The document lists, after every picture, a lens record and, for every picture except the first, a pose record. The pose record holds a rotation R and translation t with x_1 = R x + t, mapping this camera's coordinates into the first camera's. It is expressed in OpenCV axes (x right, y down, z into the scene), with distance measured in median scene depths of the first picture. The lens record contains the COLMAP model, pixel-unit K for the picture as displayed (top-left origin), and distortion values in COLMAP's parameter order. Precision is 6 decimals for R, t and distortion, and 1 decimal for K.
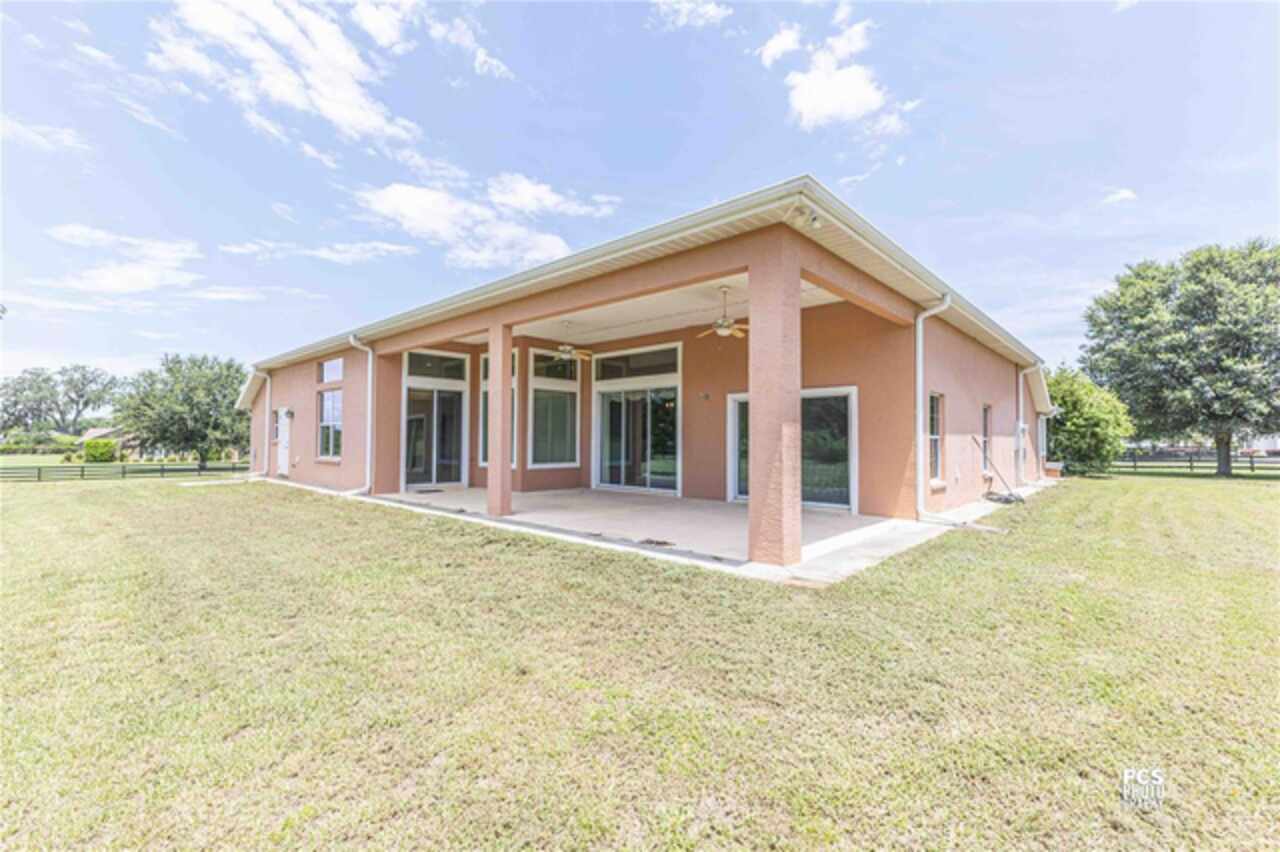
lens RADIAL K [[552.9, 0, 640.0], [0, 552.9, 426.0], [0, 0, 1]] dist [0.001309, 0.000044]
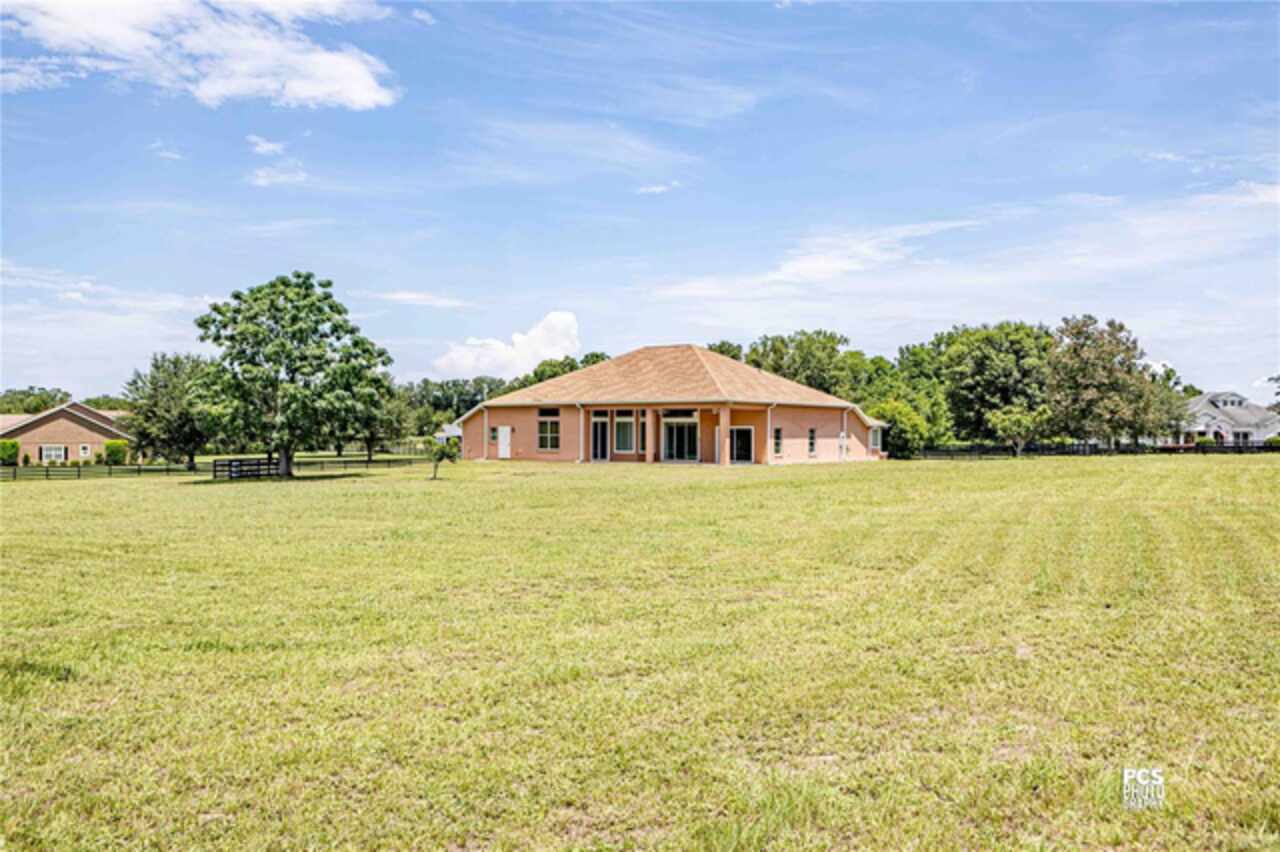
lens RADIAL K [[1106.9, 0, 640.0], [0, 1106.9, 426.0], [0, 0, 1]] dist [0.000294, 0.000033]
pose [[0.996917, -0.001163, 0.078456, -0.646357], [-0.000575, 0.999755, 0.022131, -0.174559], [-0.078462, -0.022108, 0.996672, -4.436604]]
